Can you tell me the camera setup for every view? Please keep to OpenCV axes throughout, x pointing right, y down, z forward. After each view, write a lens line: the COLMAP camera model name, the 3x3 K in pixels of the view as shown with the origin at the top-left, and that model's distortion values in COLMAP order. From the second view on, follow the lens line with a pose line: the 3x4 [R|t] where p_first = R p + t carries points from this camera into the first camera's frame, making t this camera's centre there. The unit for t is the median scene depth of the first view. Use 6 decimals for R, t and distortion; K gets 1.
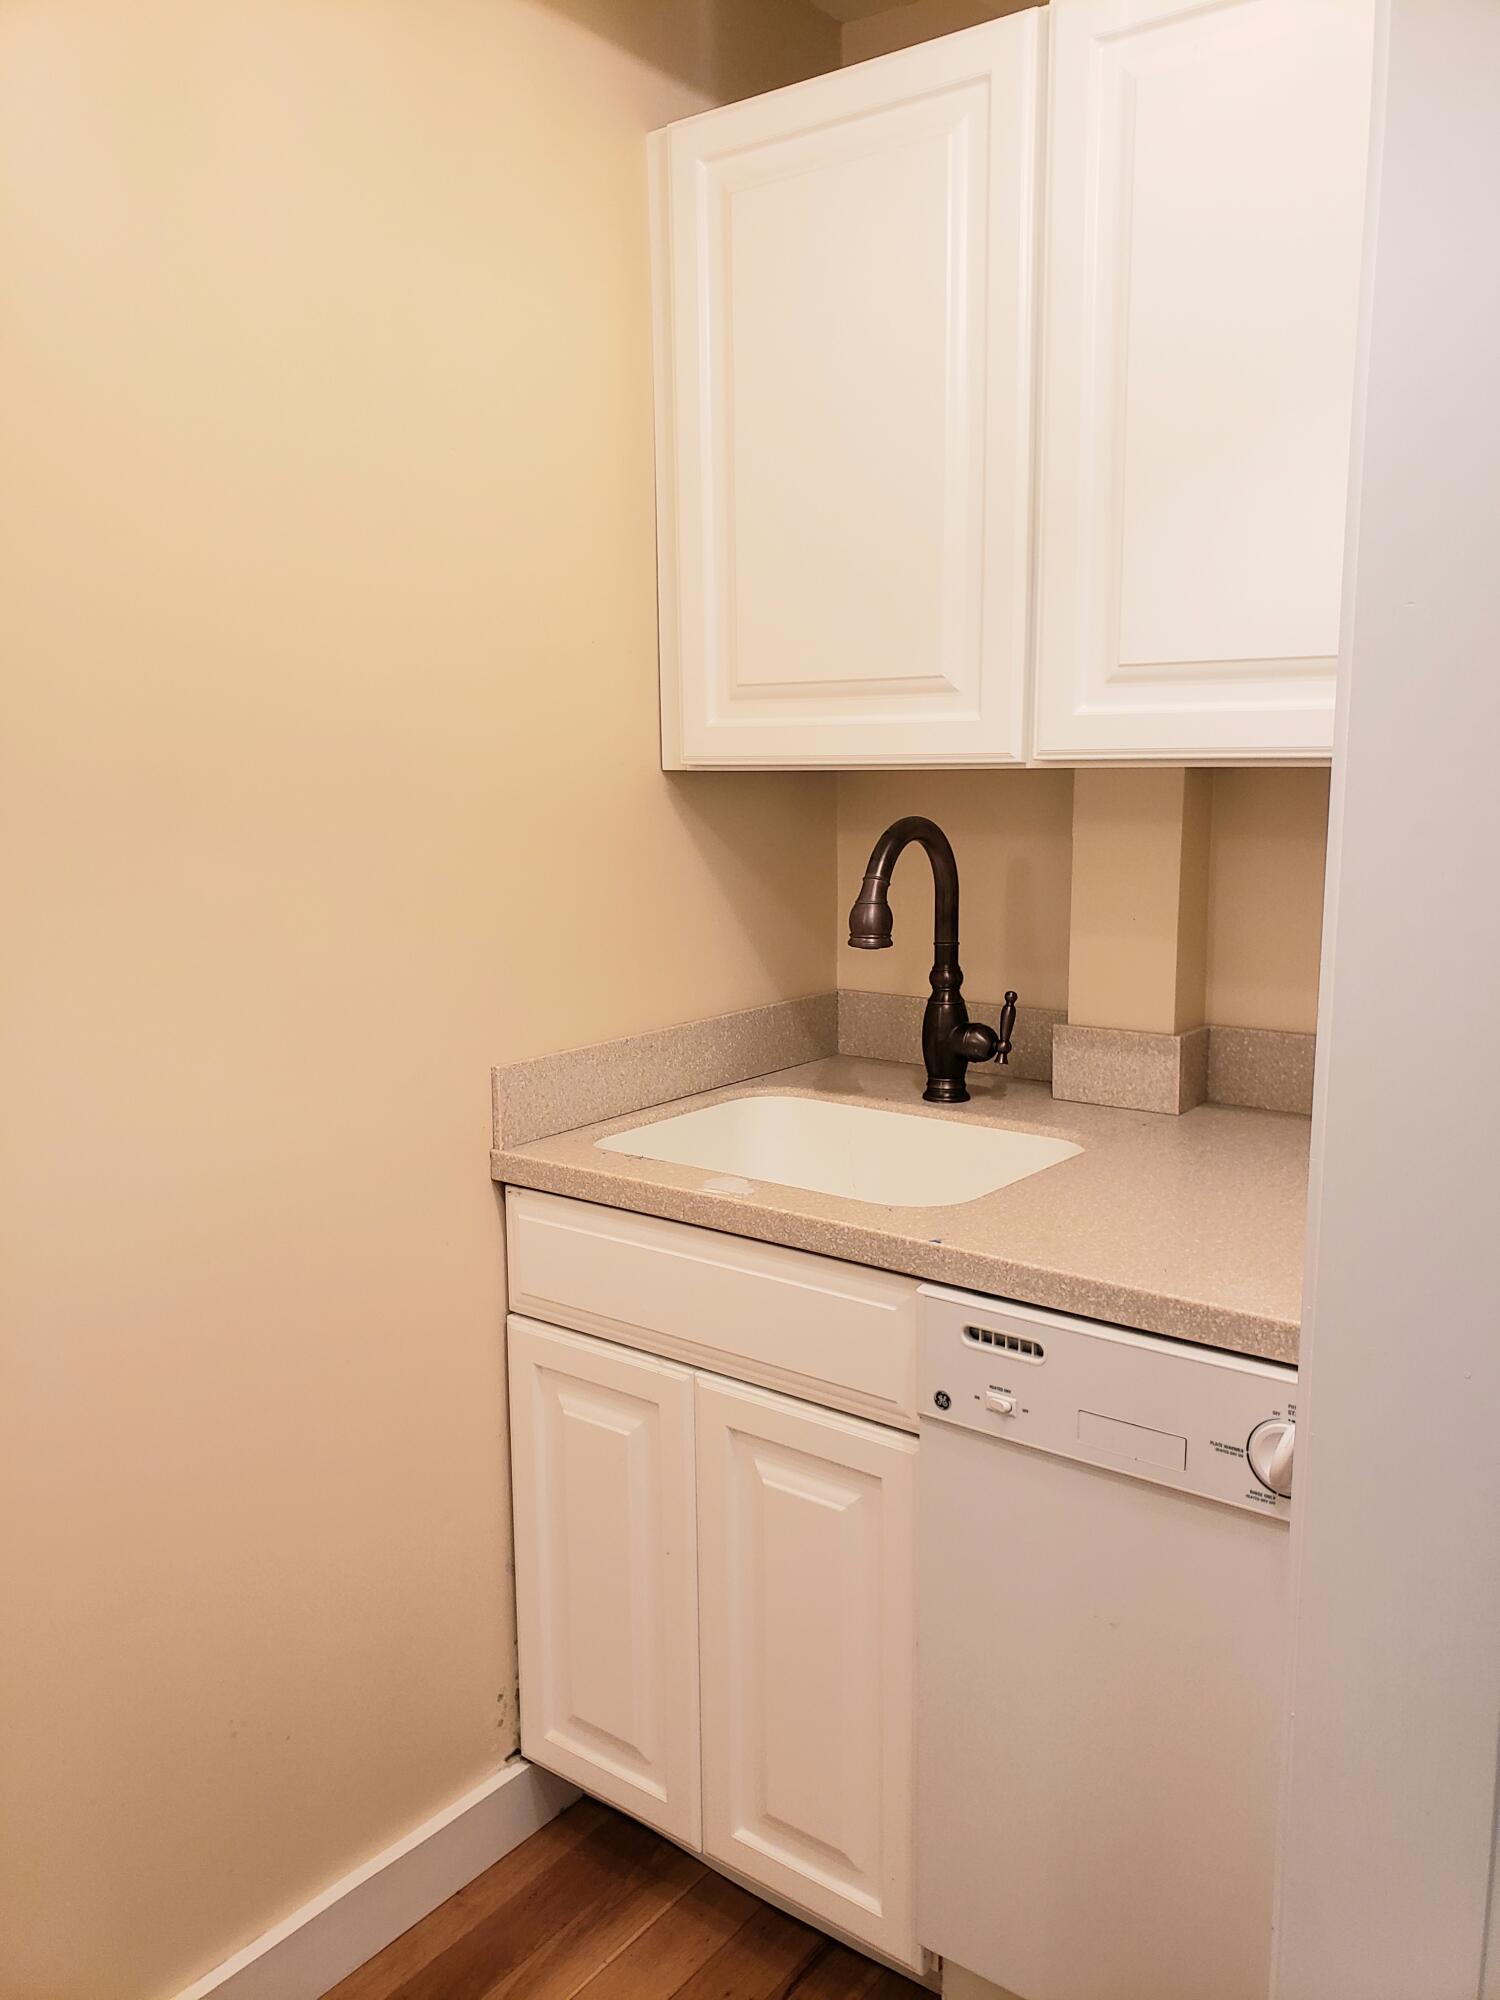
lens RADIAL K [[1562.9, 0, 752.9], [0, 1562.9, 979.0], [0, 0, 1]] dist [0.117762, -0.277784]
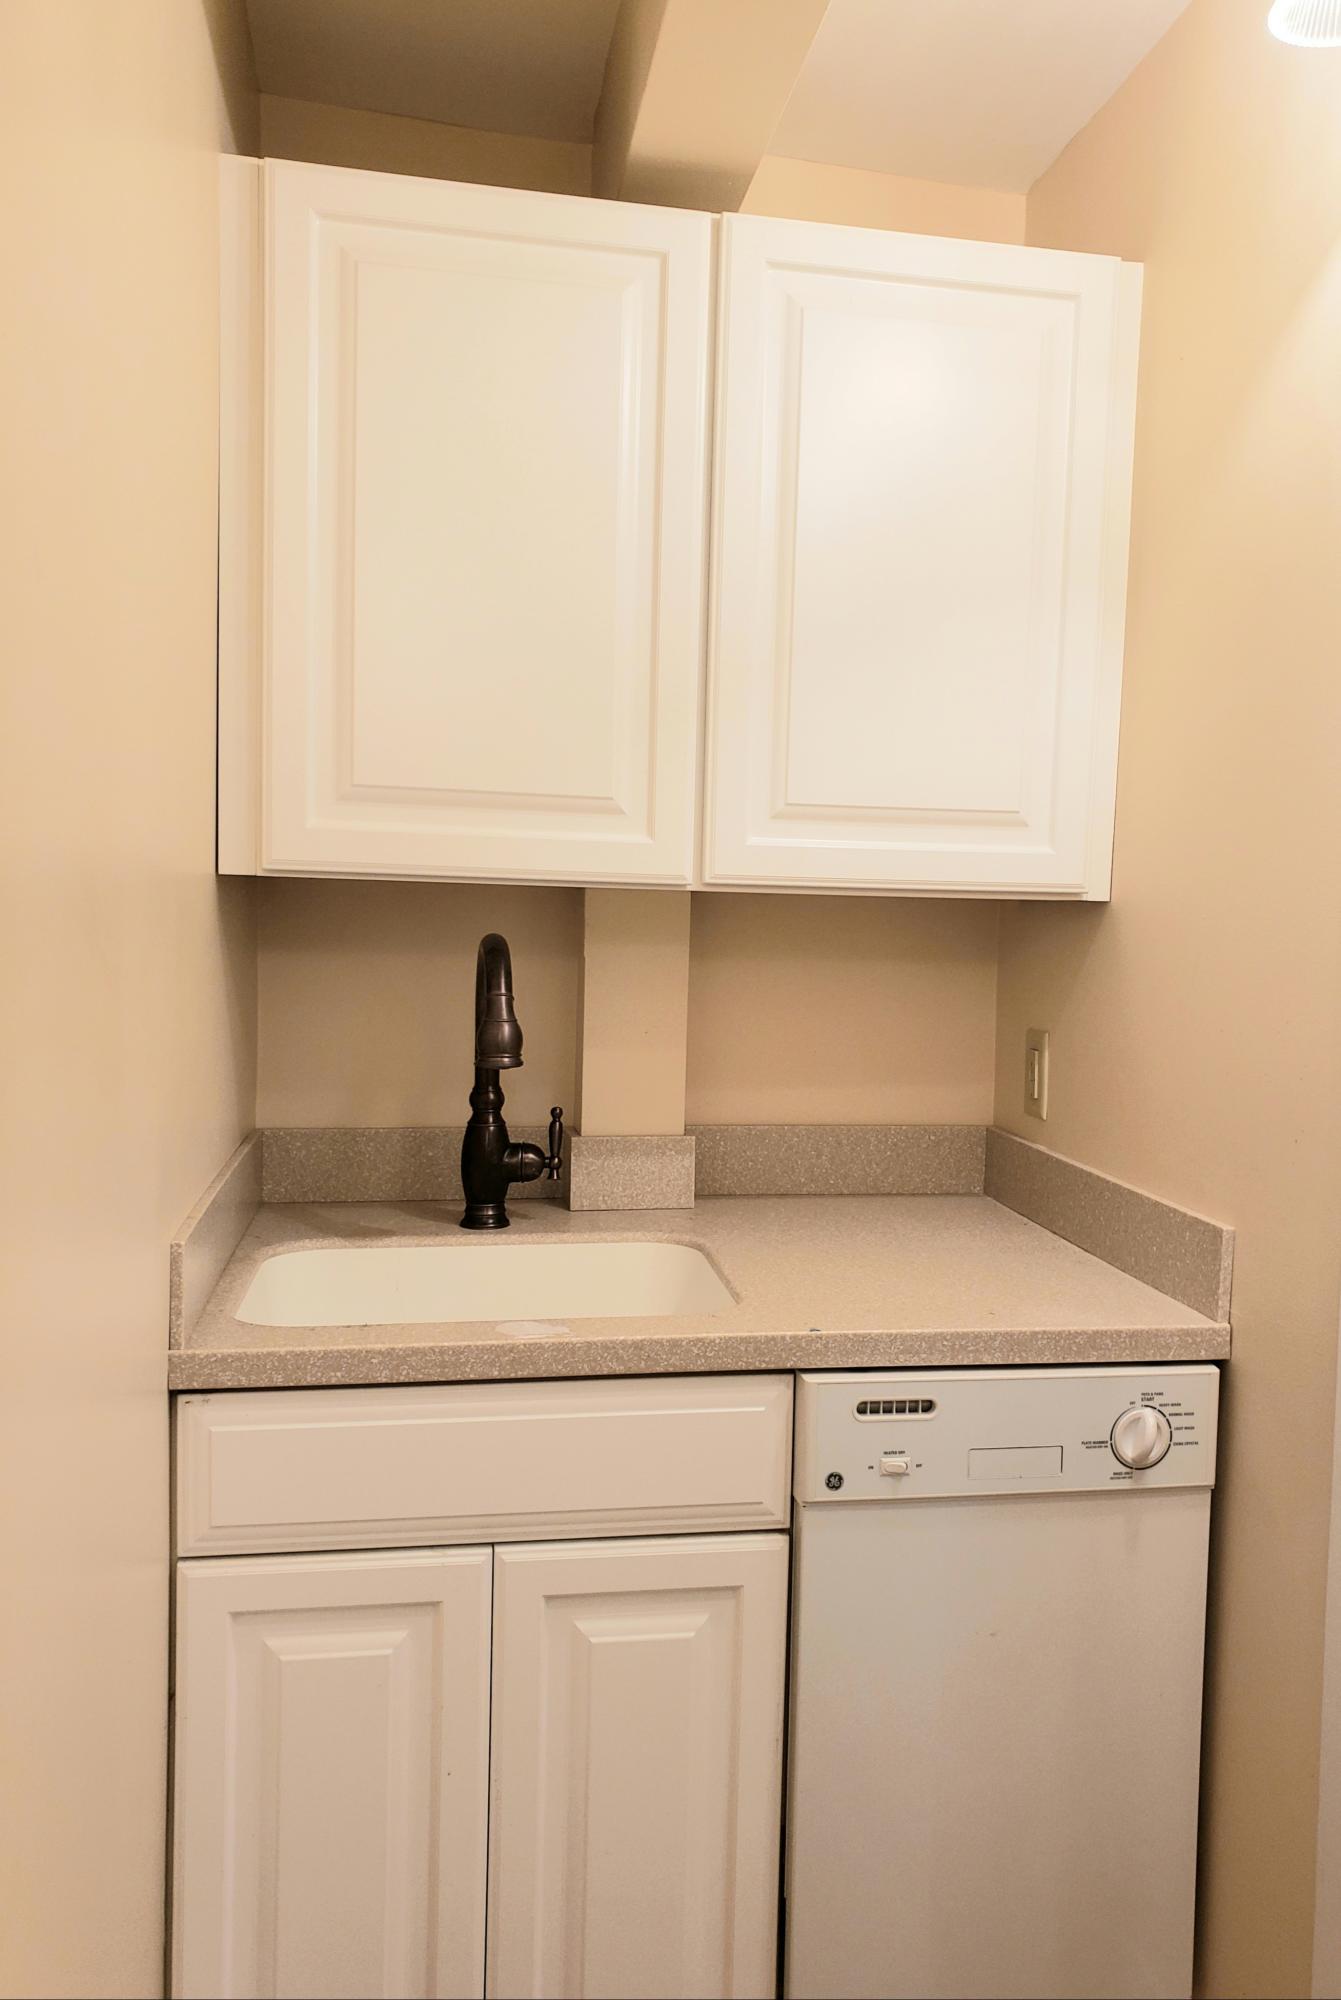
lens RADIAL K [[1523.7, 0, 896.0], [0, 1523.7, 994.5], [0, 0, 1]] dist [0.209983, -0.415004]
pose [[0.669753, -0.019217, 0.742336, -0.502556], [0.071491, 0.996690, -0.038700, -0.012542], [-0.739135, 0.078989, 0.668910, 0.200289]]
